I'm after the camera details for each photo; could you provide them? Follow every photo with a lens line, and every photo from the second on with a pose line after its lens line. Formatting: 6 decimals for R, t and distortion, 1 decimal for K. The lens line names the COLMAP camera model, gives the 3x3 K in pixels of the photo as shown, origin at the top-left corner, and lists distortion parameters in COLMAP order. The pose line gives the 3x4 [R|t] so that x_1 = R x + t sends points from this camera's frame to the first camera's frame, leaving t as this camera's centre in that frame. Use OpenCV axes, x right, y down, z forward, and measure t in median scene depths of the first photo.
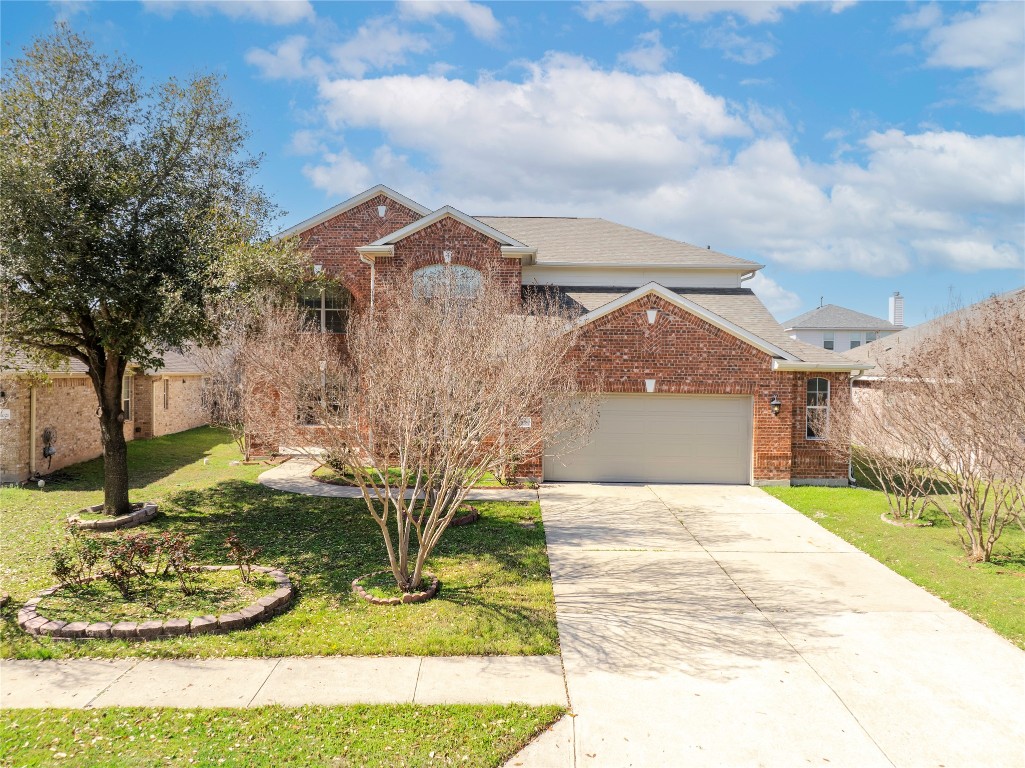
lens RADIAL K [[740.7, 0, 517.8], [0, 740.7, 390.5], [0, 0, 1]] dist [-0.065353, 0.023751]
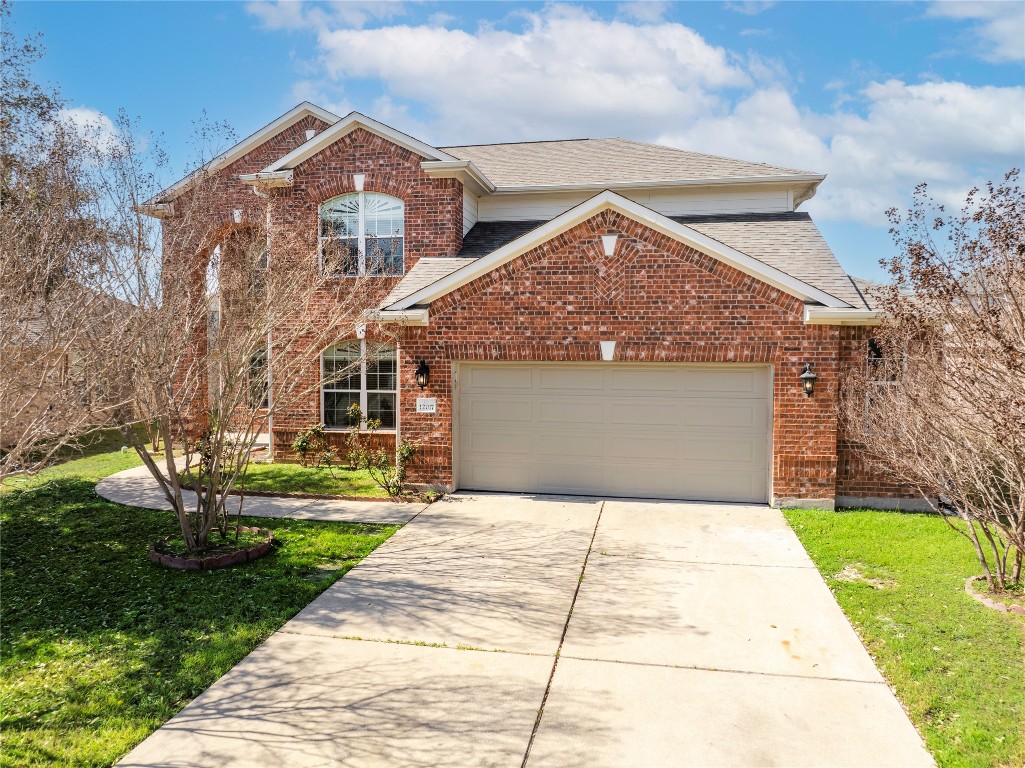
lens RADIAL K [[740.7, 0, 520.5], [0, 740.7, 377.5], [0, 0, 1]] dist [-0.065353, 0.023751]
pose [[0.979374, -0.004400, -0.202009, 0.249948], [0.006366, 0.999938, 0.009082, 0.011626], [0.201957, -0.010181, 0.979342, 0.360749]]
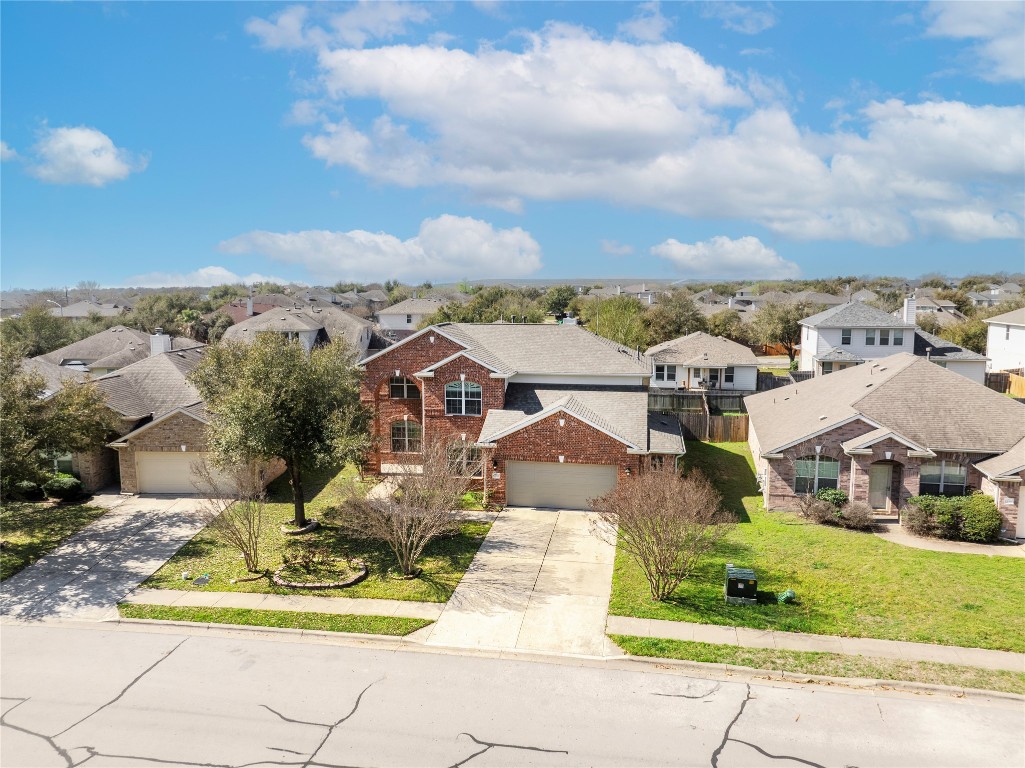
lens RADIAL K [[740.7, 0, 519.7], [0, 740.7, 382.3], [0, 0, 1]] dist [-0.065353, 0.023751]
pose [[0.982707, 0.009767, -0.184911, 0.445344], [0.009308, 0.994740, 0.102007, -0.415191], [0.184935, -0.101964, 0.977447, -0.881669]]
